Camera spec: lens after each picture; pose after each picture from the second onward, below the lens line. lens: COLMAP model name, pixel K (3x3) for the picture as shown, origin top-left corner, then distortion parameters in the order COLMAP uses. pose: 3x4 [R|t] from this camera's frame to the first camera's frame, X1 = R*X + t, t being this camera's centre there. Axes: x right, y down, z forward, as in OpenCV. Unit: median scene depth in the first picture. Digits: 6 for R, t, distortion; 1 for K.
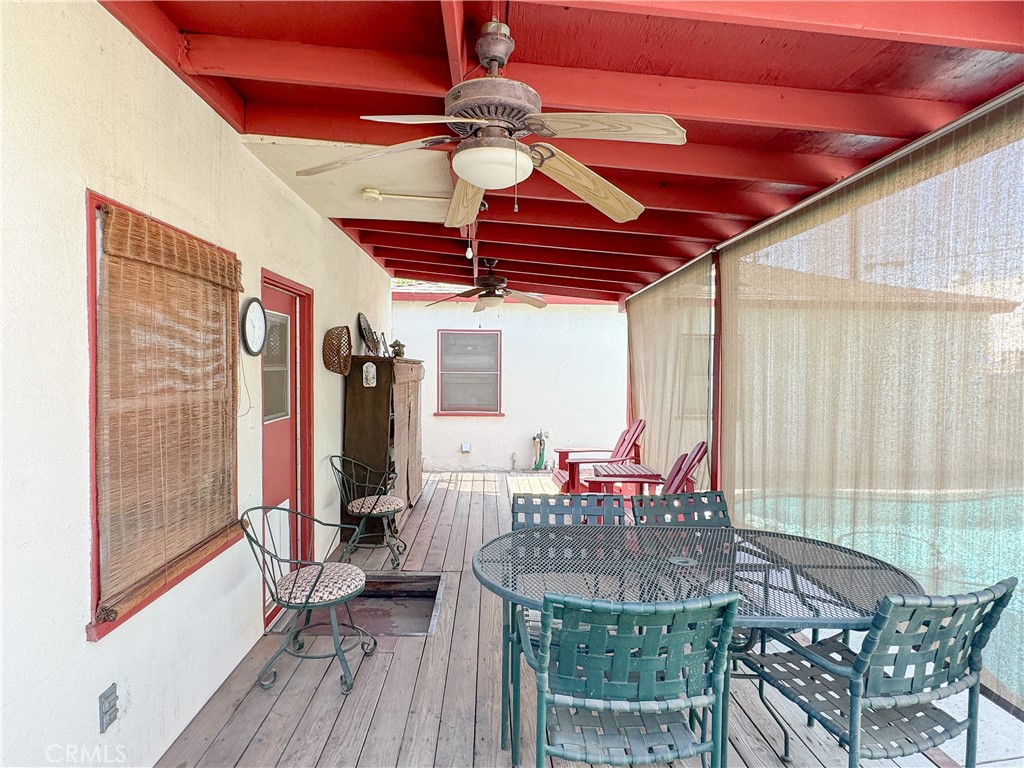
lens RADIAL K [[575.6, 0, 498.1], [0, 575.6, 384.0], [0, 0, 1]] dist [-0.002586, 0.000640]
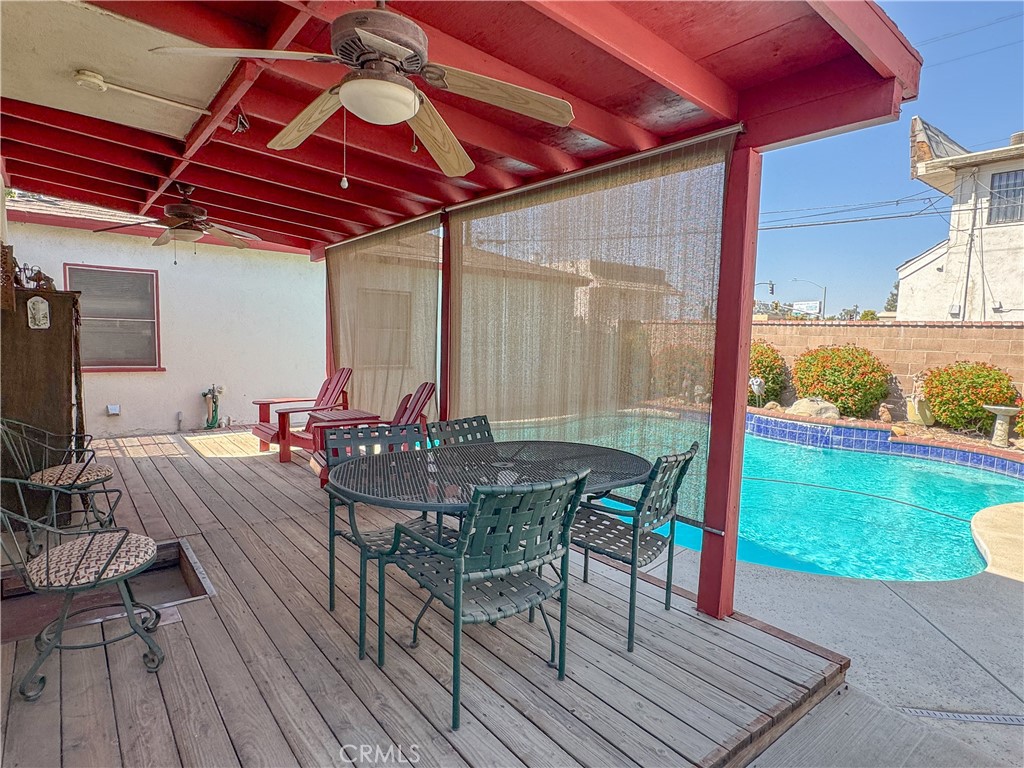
lens RADIAL K [[575.6, 0, 498.1], [0, 575.6, 384.0], [0, 0, 1]] dist [-0.002586, 0.000640]
pose [[0.805745, -0.037600, 0.591068, -0.217993], [-0.005910, 0.997423, 0.071505, 0.023753], [-0.592234, -0.061108, 0.803446, 0.009487]]
